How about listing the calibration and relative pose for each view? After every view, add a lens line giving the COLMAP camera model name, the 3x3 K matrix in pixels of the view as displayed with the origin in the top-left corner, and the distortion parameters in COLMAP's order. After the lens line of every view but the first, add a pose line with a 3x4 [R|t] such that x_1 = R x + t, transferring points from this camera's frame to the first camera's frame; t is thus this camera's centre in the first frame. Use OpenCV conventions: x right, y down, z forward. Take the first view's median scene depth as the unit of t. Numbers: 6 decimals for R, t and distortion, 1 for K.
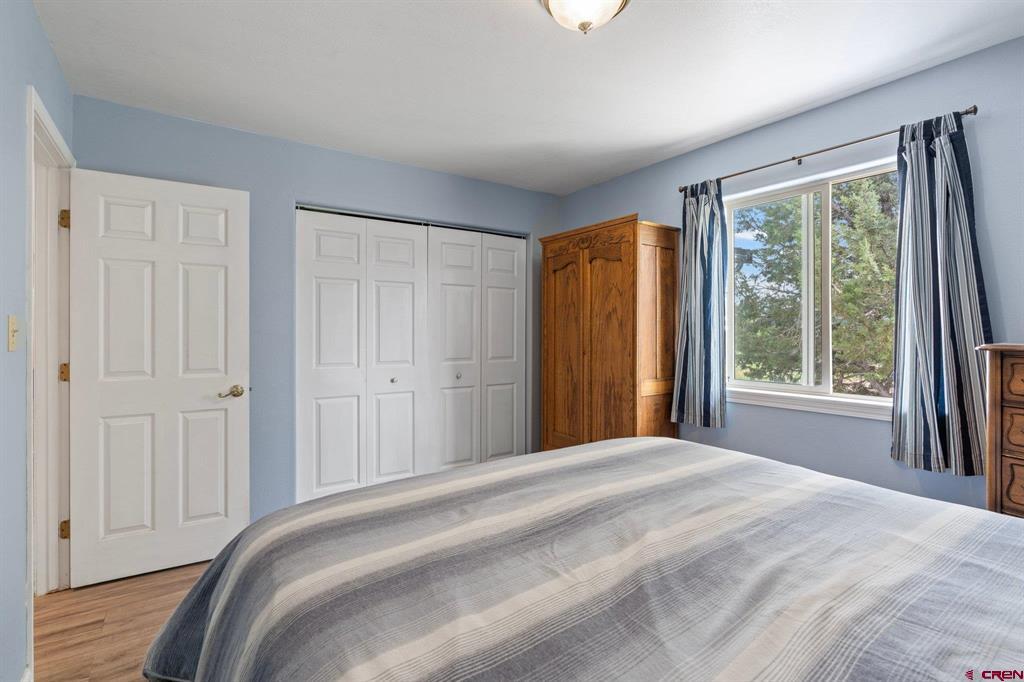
lens RADIAL K [[464.9, 0, 512.0], [0, 464.9, 341.0], [0, 0, 1]] dist [-0.004925, 0.000039]
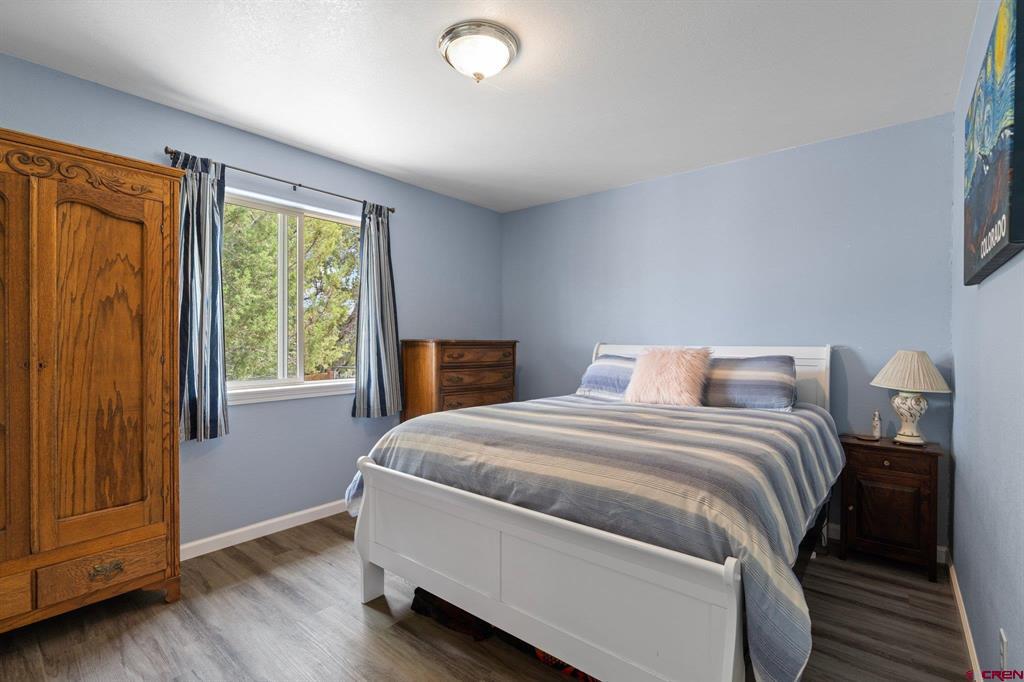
lens RADIAL K [[464.9, 0, 512.0], [0, 464.9, 341.0], [0, 0, 1]] dist [-0.004925, 0.000039]
pose [[-0.240383, -0.003240, 0.970673, -0.579551], [0.014144, 0.999877, 0.006840, 0.001417], [-0.970575, 0.015373, -0.240308, 0.665465]]
